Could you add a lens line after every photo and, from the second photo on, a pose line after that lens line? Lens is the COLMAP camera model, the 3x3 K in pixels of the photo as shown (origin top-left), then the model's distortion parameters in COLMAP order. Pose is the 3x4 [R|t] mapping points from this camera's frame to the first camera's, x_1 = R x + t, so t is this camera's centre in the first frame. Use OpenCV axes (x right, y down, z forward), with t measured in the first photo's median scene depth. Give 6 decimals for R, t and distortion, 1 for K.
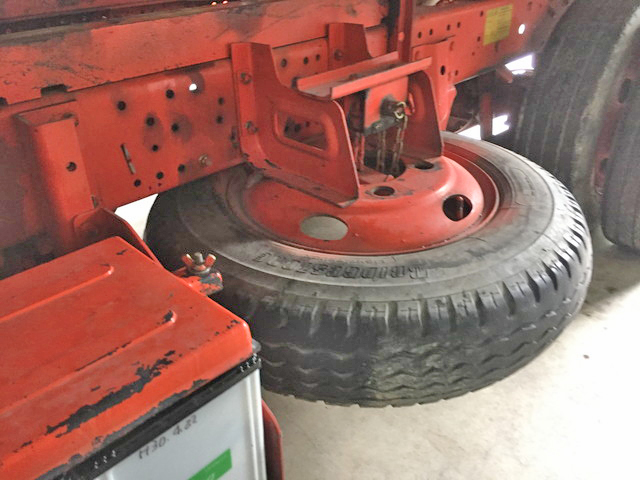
lens RADIAL K [[550.7, 0, 323.1], [0, 550.7, 240.1], [0, 0, 1]] dist [0.076512, -0.117894]
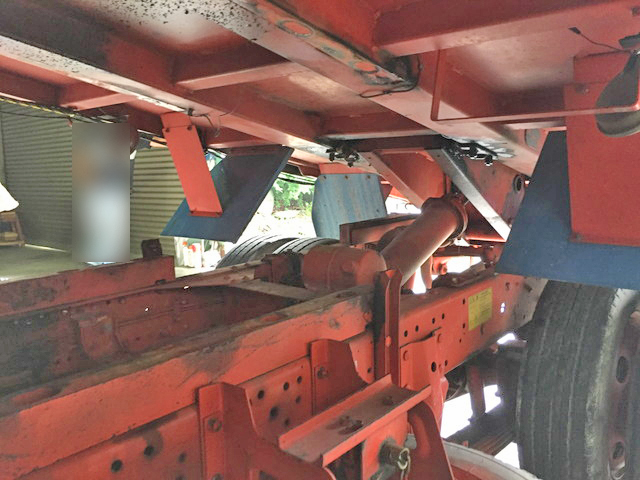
lens RADIAL K [[550.7, 0, 323.1], [0, 550.7, 240.1], [0, 0, 1]] dist [0.076512, -0.117894]
pose [[0.998138, -0.020277, 0.057521, -0.019044], [0.040780, 0.923178, -0.382203, -0.208480], [-0.045352, 0.383838, 0.922286, 0.114375]]
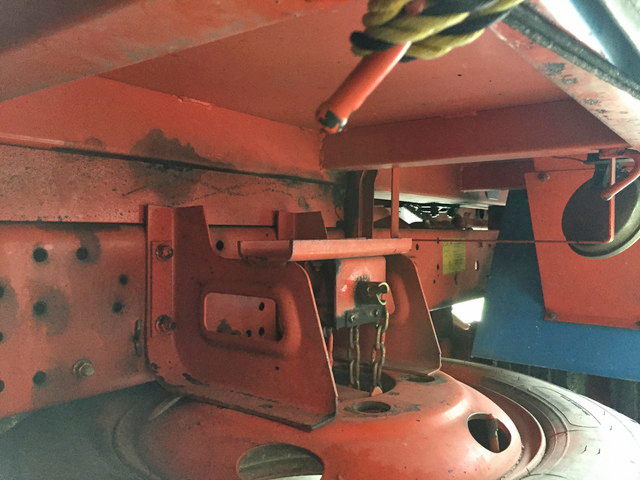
lens RADIAL K [[550.7, 0, 323.1], [0, 550.7, 240.1], [0, 0, 1]] dist [0.076512, -0.117894]
pose [[0.991739, 0.015064, 0.127382, -0.027463], [0.050552, 0.866806, -0.496076, 0.051263], [-0.117888, 0.498417, 0.858885, 0.337733]]
